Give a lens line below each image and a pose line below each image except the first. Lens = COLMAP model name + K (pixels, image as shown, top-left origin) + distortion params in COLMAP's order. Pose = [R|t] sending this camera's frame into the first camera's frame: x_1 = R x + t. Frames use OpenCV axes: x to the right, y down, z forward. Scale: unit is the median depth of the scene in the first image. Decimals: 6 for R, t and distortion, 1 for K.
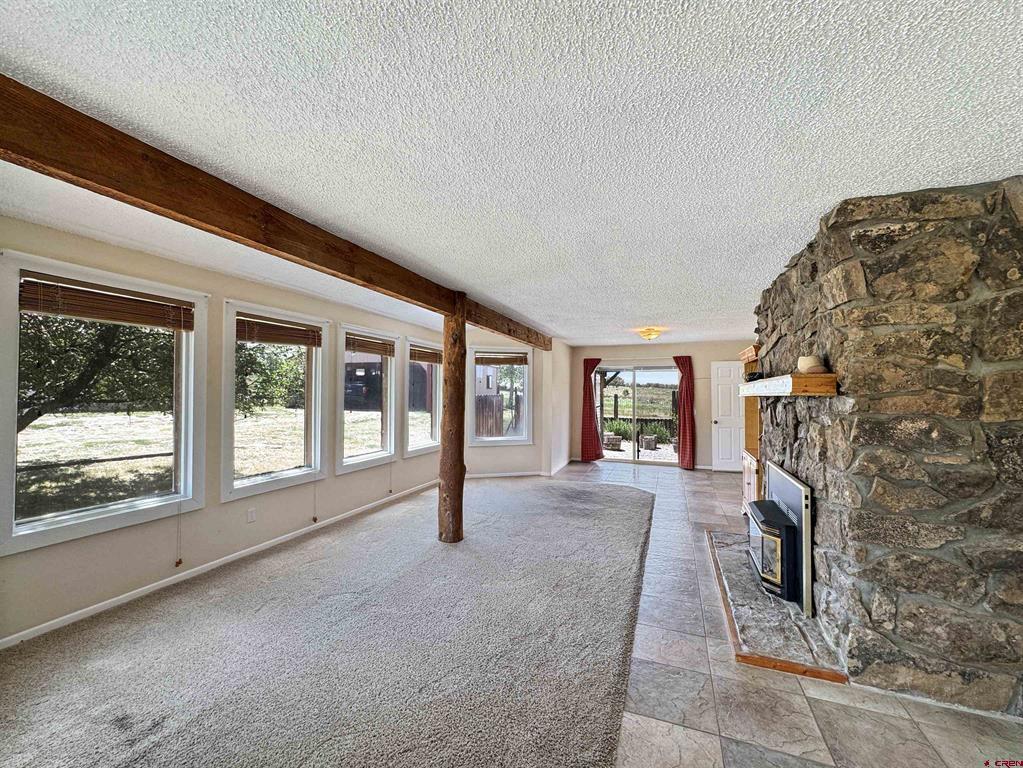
lens RADIAL K [[422.8, 0, 514.1], [0, 422.8, 387.8], [0, 0, 1]] dist [-0.000561, 0.000151]
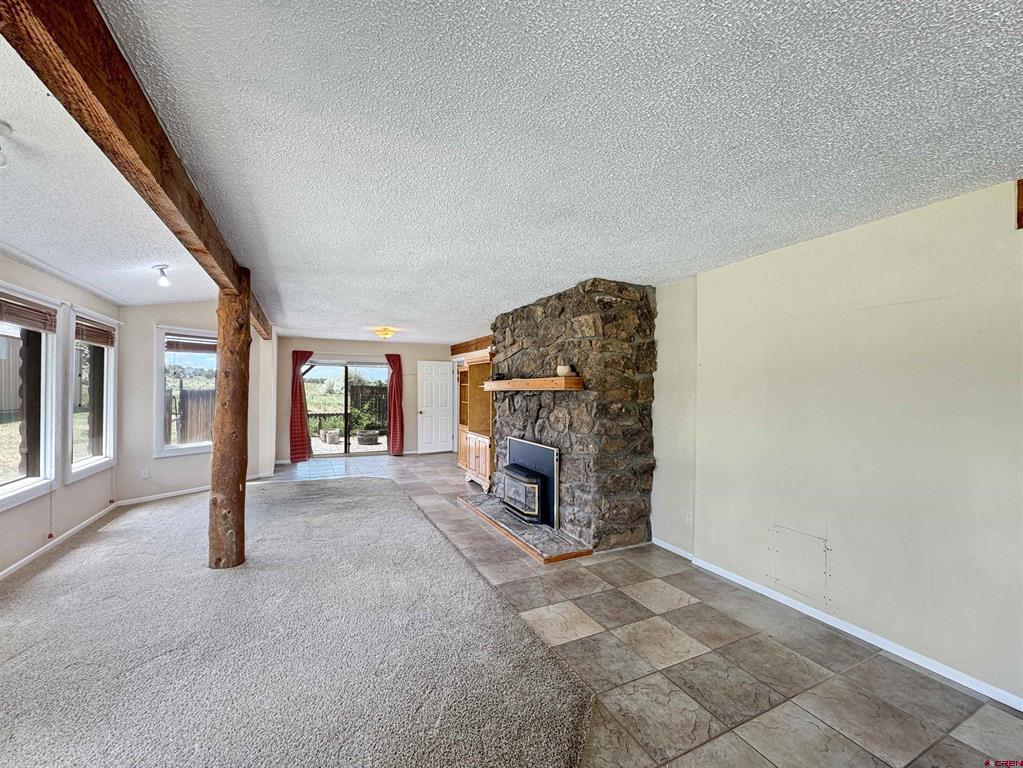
lens RADIAL K [[422.8, 0, 514.1], [0, 422.8, 387.8], [0, 0, 1]] dist [-0.000561, 0.000151]
pose [[0.681407, 0.000082, 0.731905, -0.587833], [-0.010842, 0.999891, 0.009981, -0.004269], [-0.731825, -0.014736, 0.681334, 0.041104]]
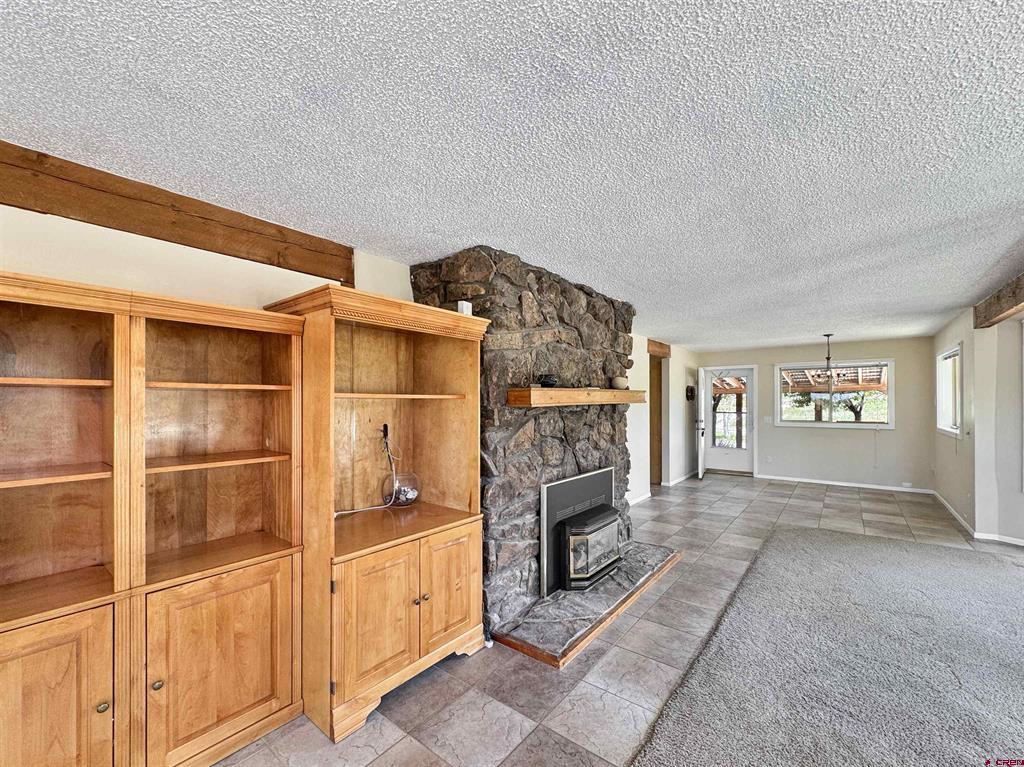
lens RADIAL K [[423.9, 0, 512.3], [0, 423.9, 401.1], [0, 0, 1]] dist [-0.000807, -0.000069]
pose [[-0.952152, 0.000129, 0.305625, 0.583232], [-0.002305, 0.999968, -0.007602, 0.025416], [-0.305616, -0.007943, -0.952122, 2.542106]]
